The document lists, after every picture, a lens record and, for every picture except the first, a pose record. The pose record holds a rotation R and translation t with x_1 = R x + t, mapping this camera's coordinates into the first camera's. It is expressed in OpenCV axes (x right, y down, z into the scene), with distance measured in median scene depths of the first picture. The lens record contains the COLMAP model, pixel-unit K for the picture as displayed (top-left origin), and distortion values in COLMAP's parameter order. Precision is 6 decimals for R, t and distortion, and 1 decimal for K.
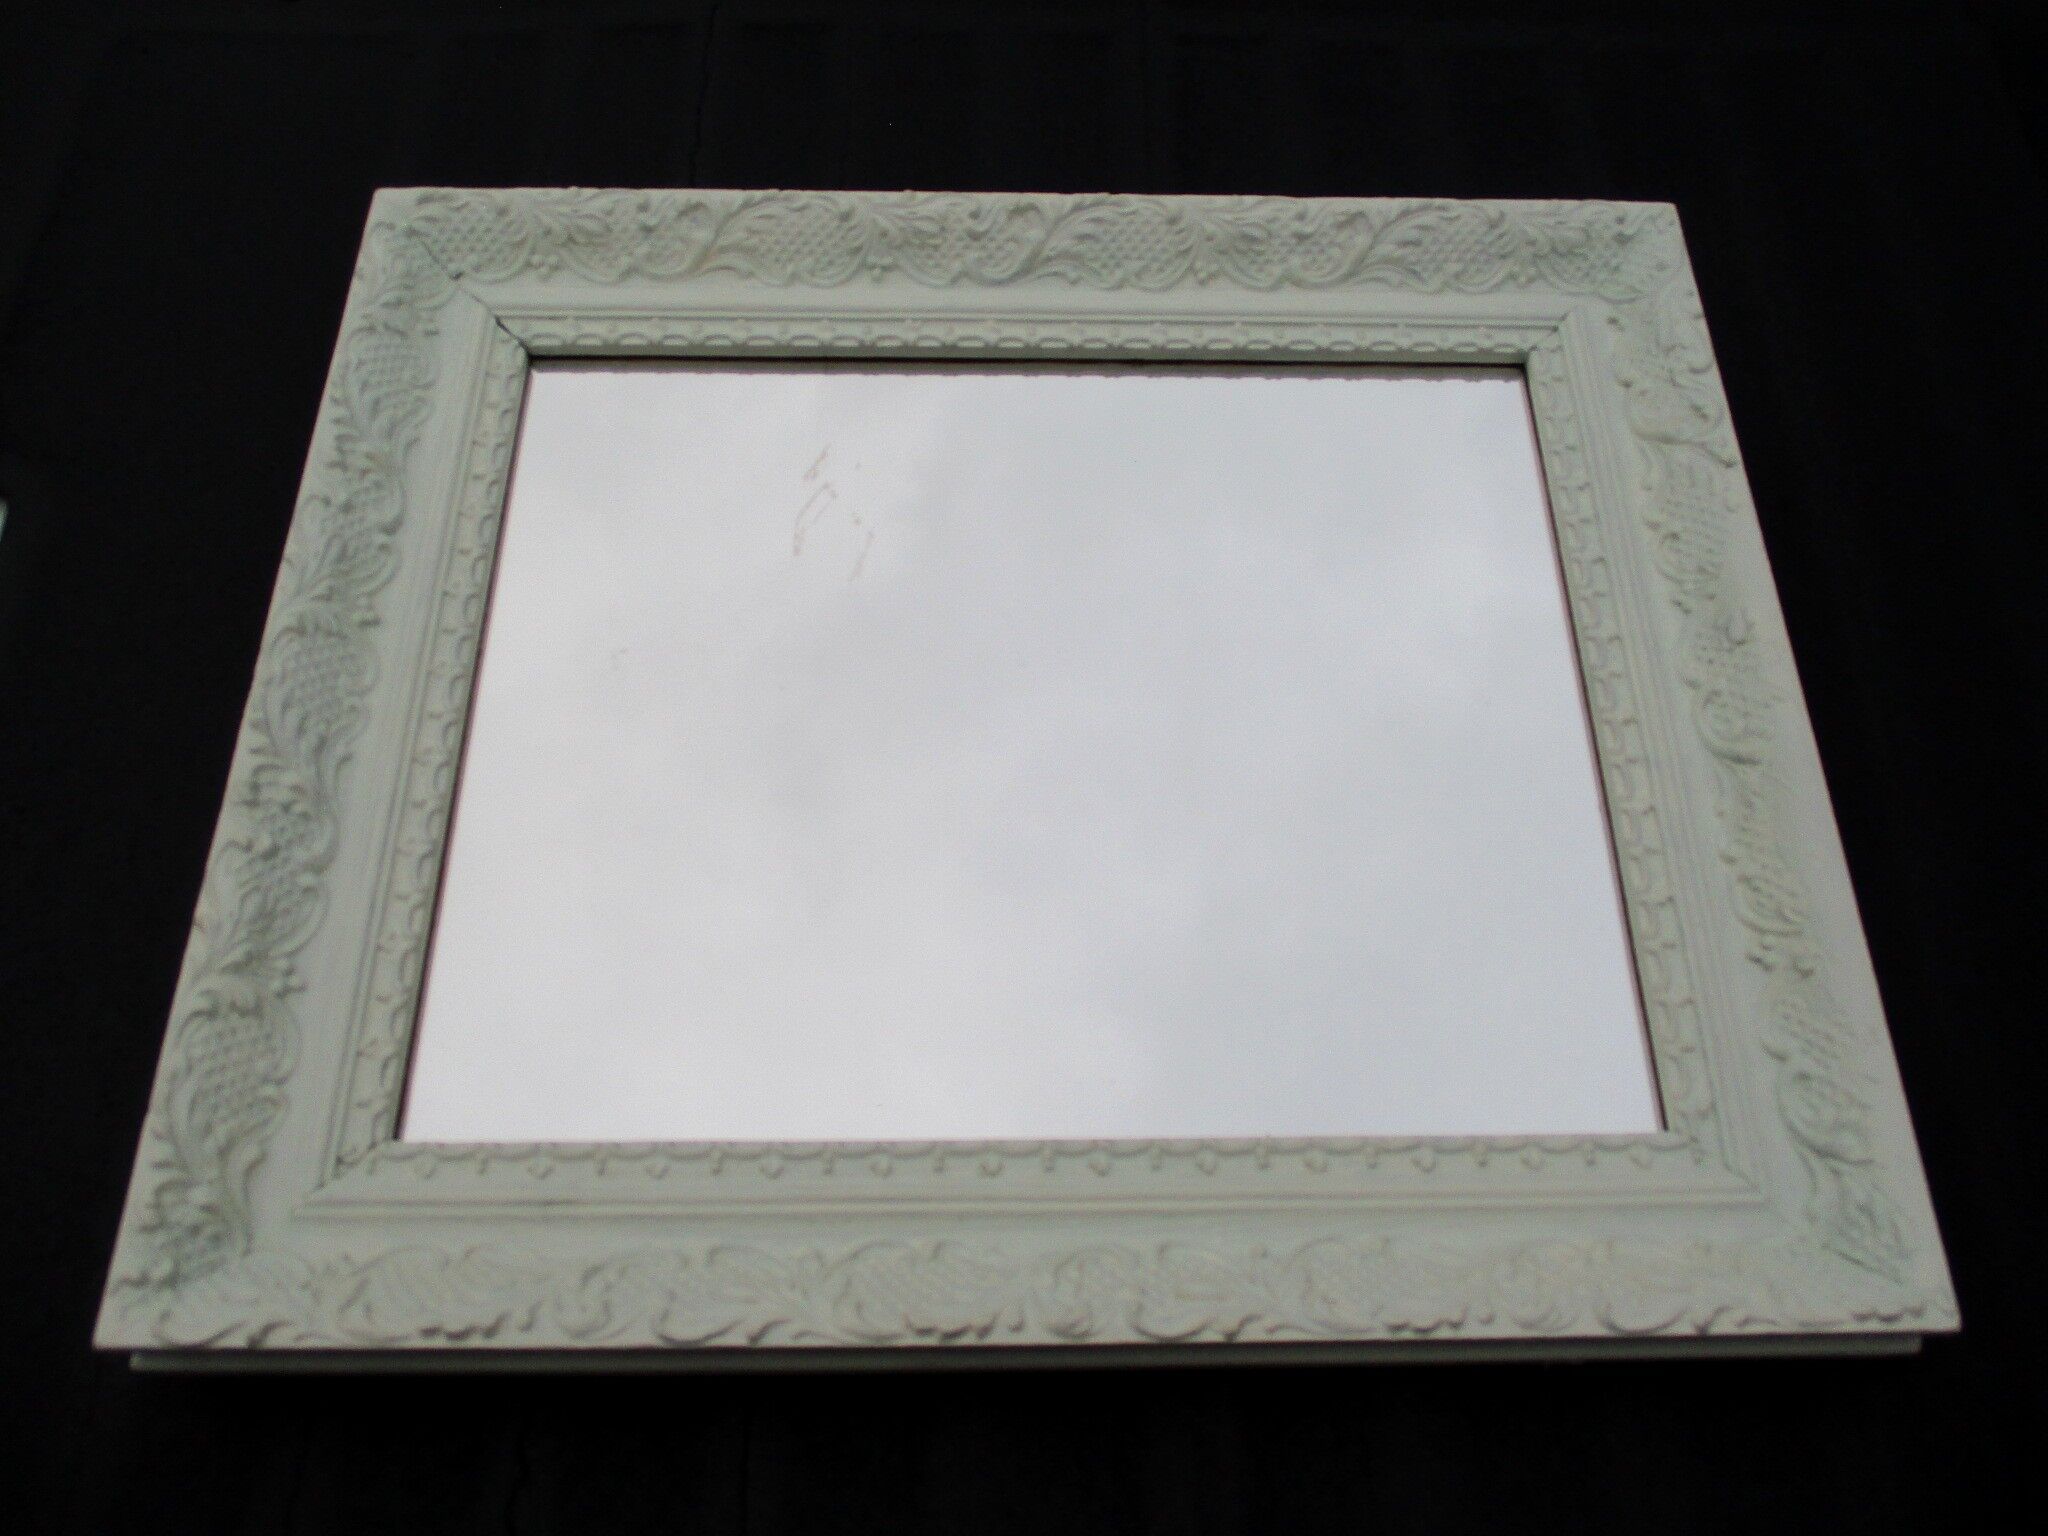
lens RADIAL K [[1714.7, 0, 1054.9], [0, 1714.7, 769.2], [0, 0, 1]] dist [-0.016931, -0.002879]
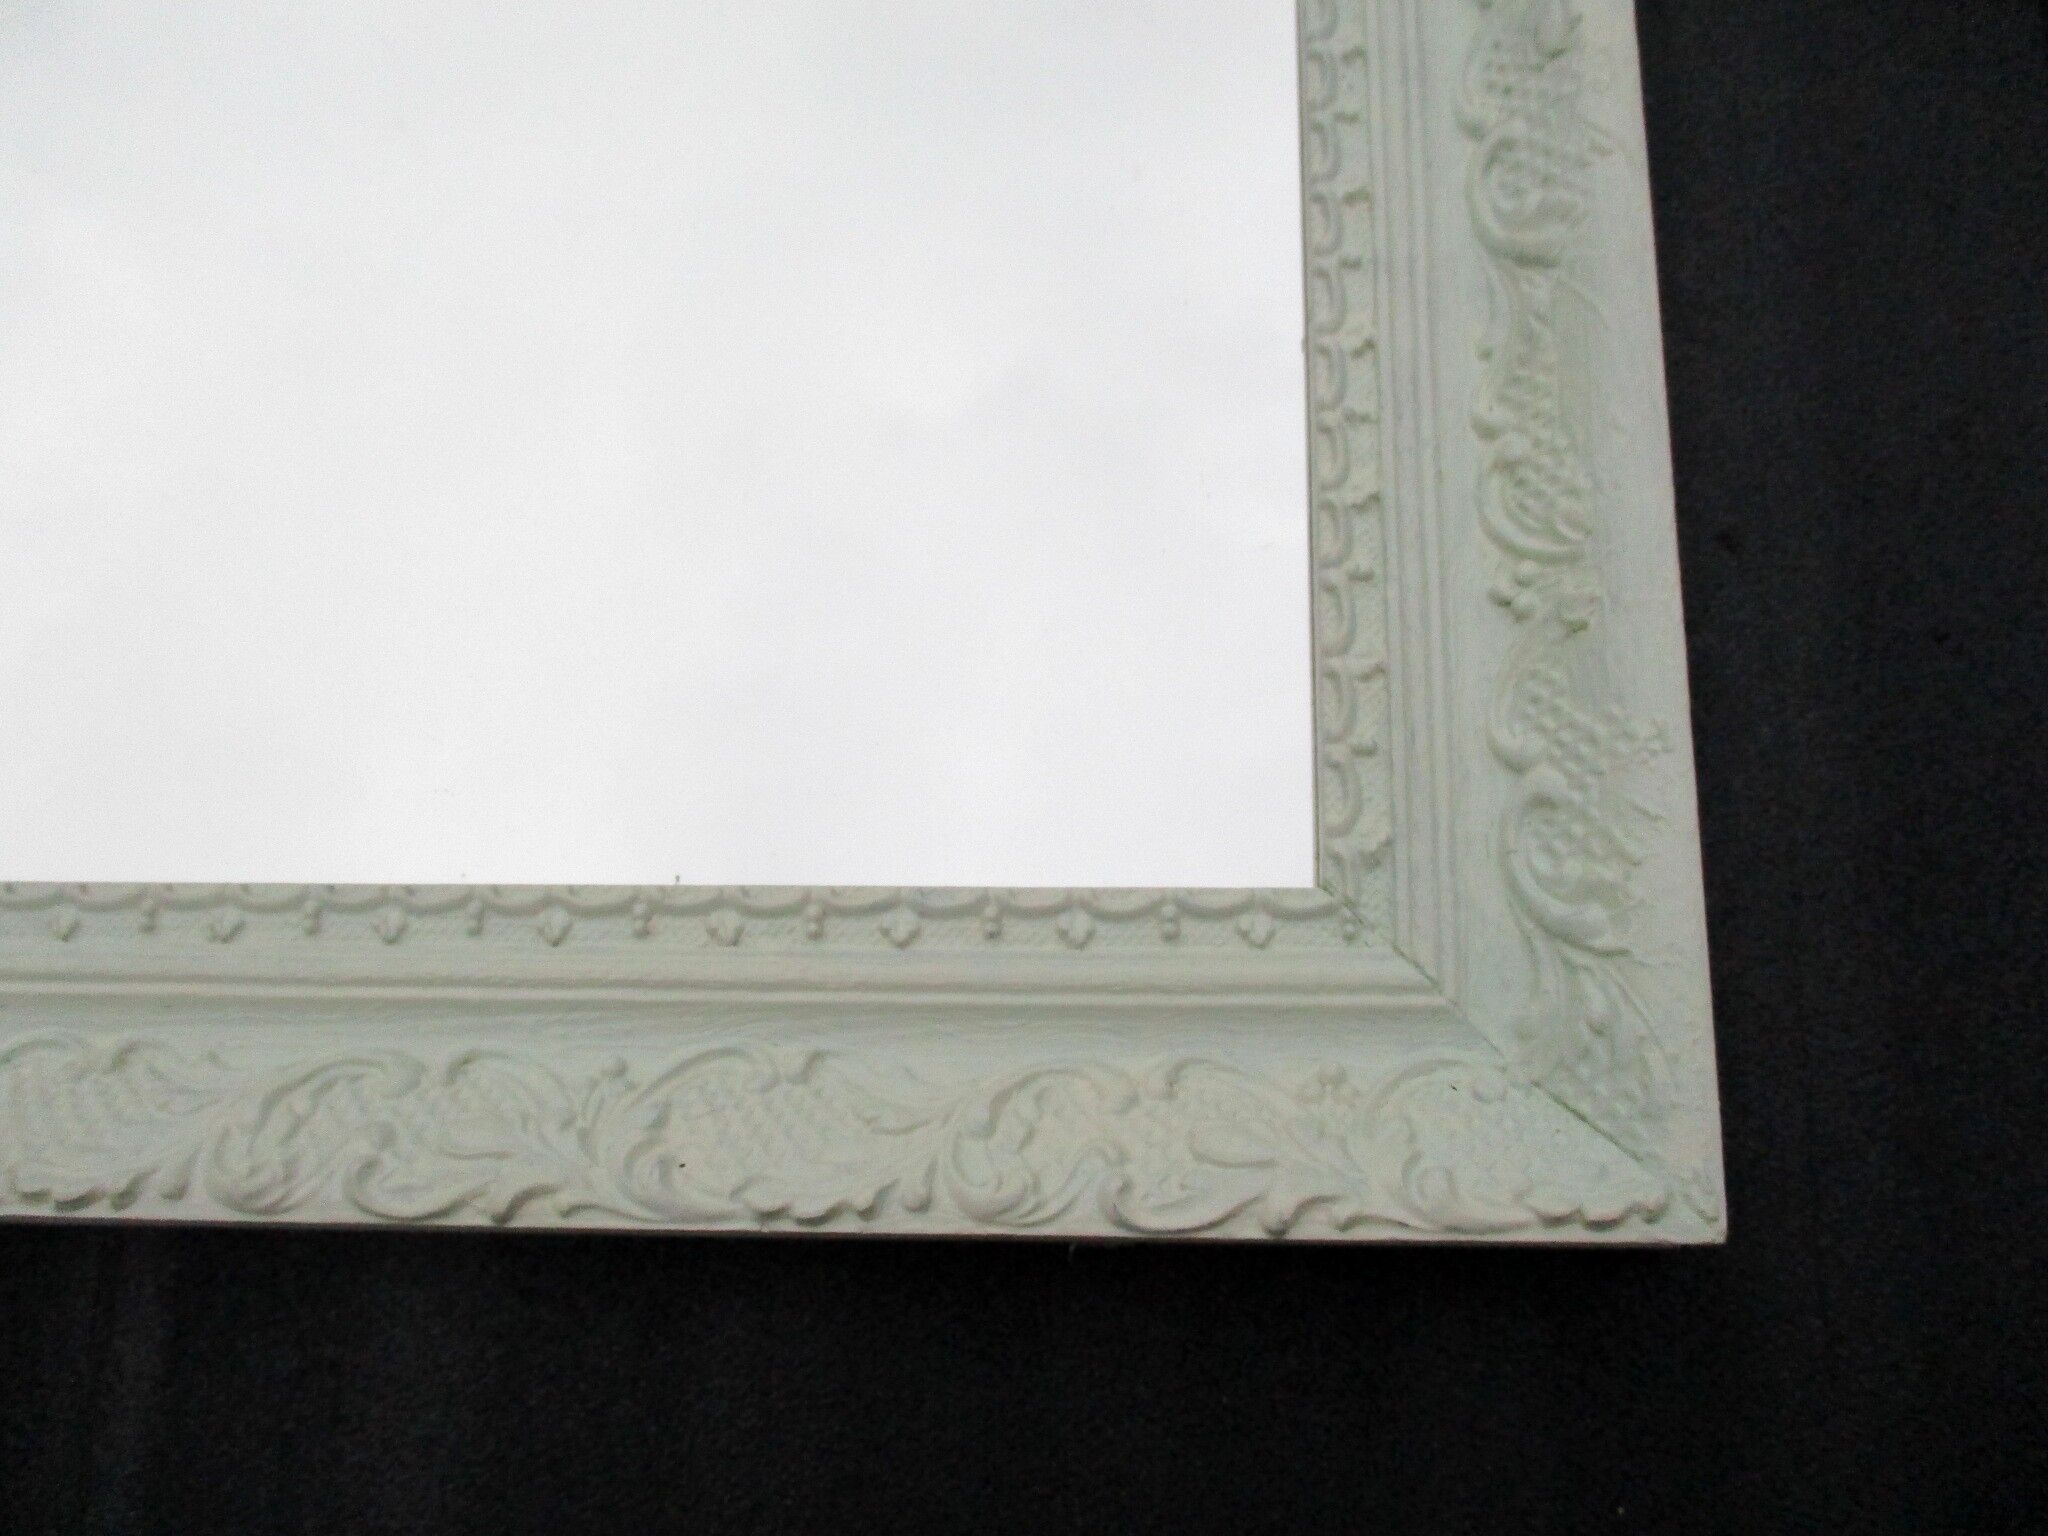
lens RADIAL K [[1714.7, 0, 1054.9], [0, 1714.7, 769.2], [0, 0, 1]] dist [-0.016931, -0.002879]
pose [[0.996685, 0.010085, -0.080732, 0.308067], [0.009735, 0.970378, 0.241397, 0.022555], [0.080775, -0.241383, 0.967062, 0.401526]]
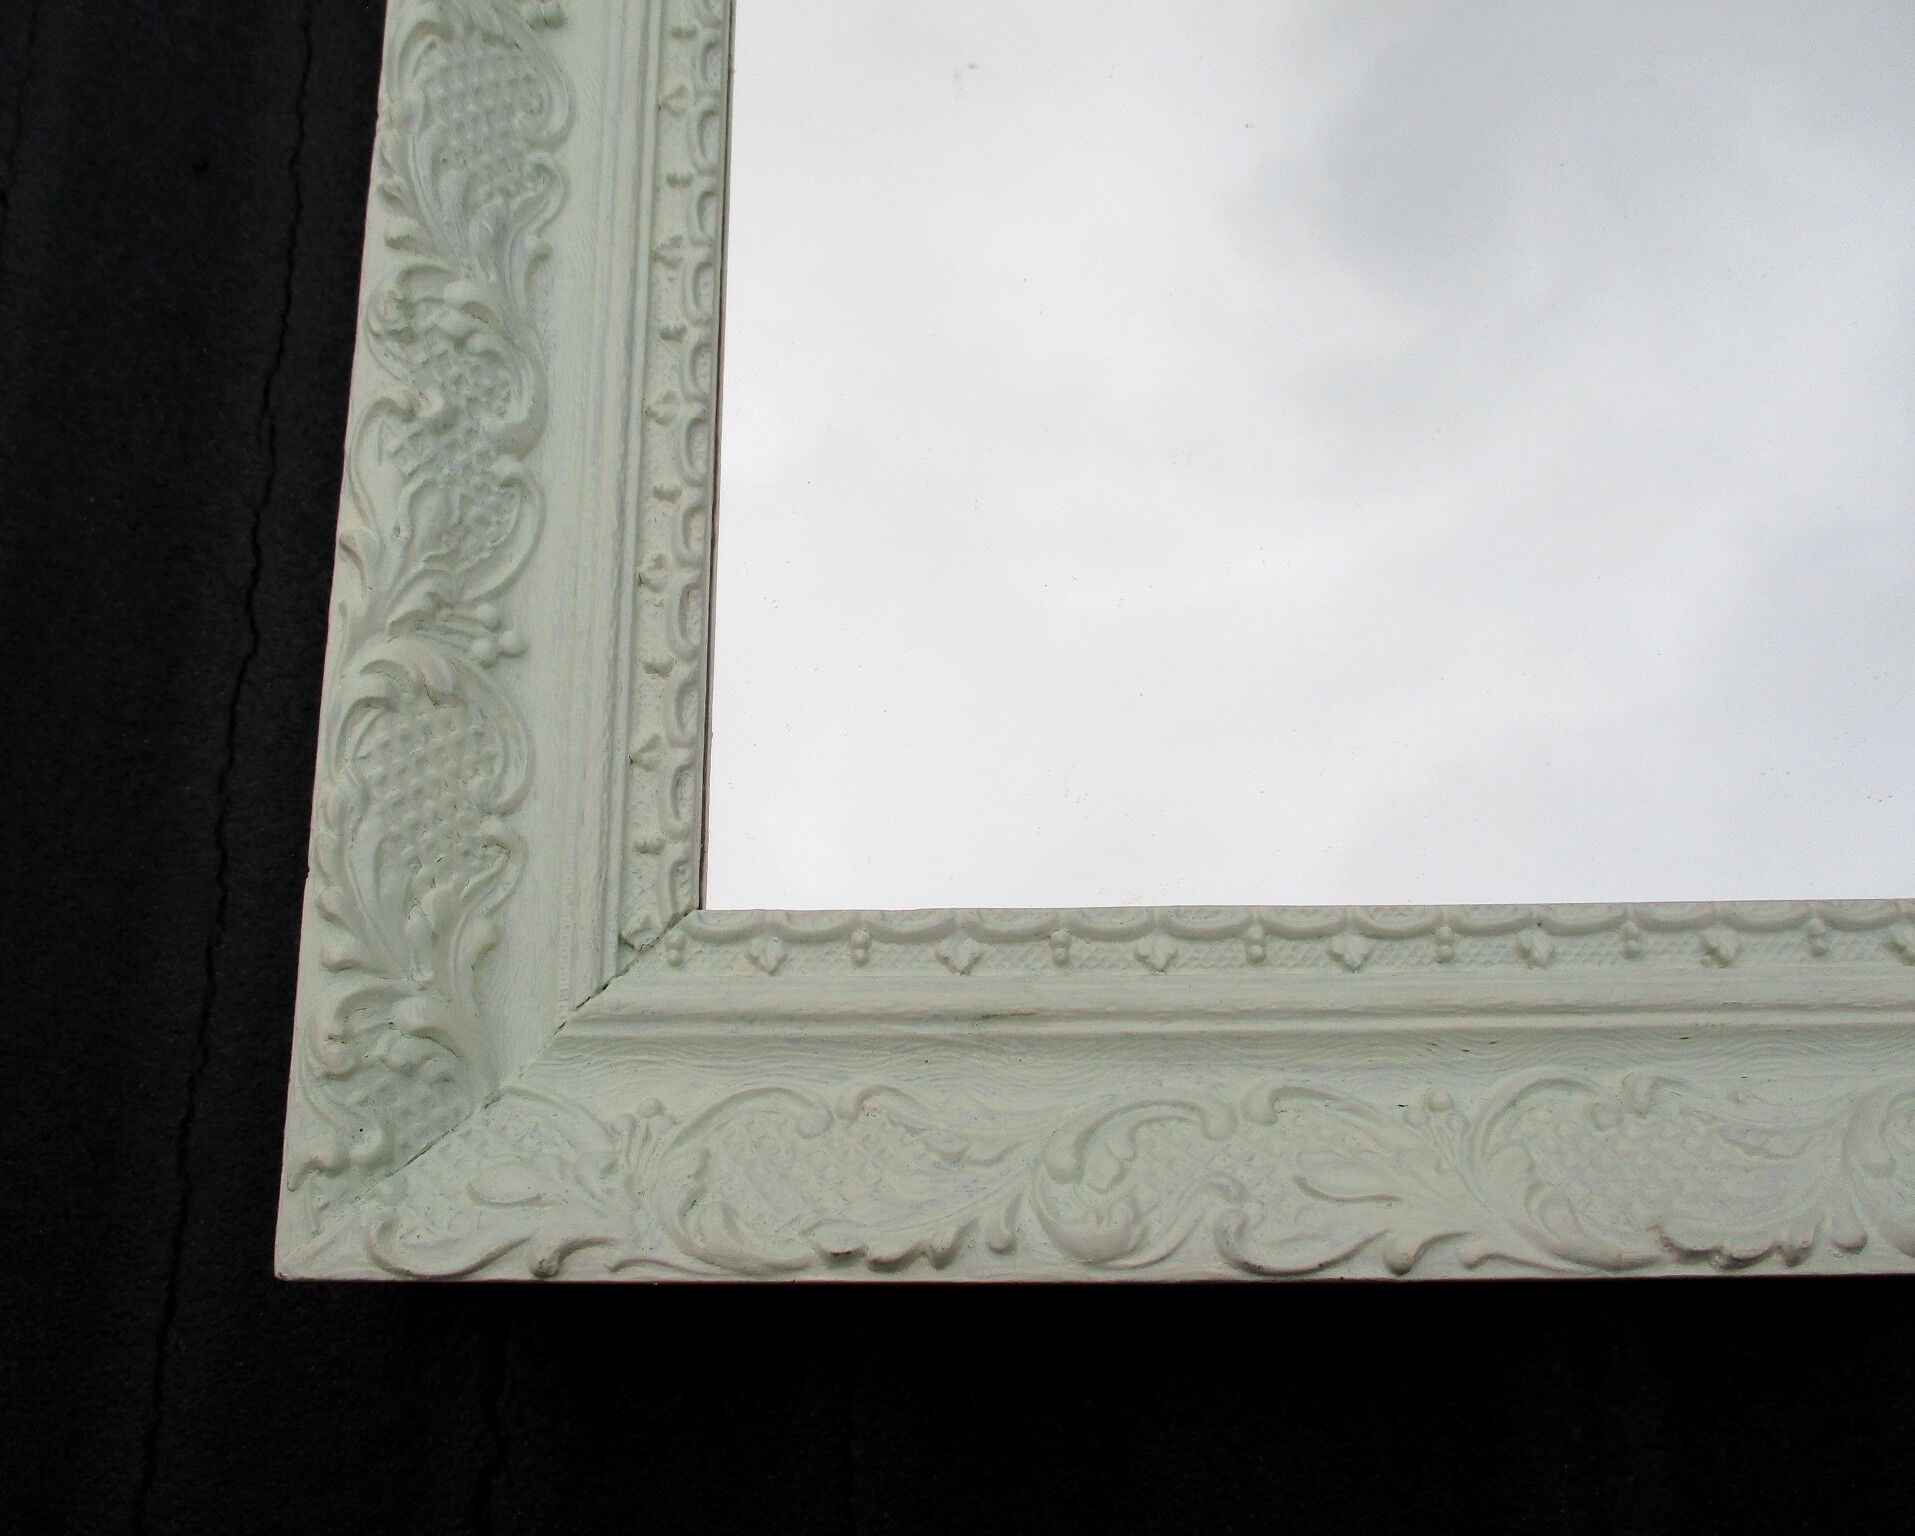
lens RADIAL K [[1812.8, 0, 925.2], [0, 1812.8, 762.6], [0, 0, 1]] dist [-0.008835, 0.005004]
pose [[0.997483, -0.003873, -0.070794, -0.251515], [0.020077, 0.973069, 0.229637, 0.023615], [0.067998, -0.230480, 0.970698, 0.382998]]
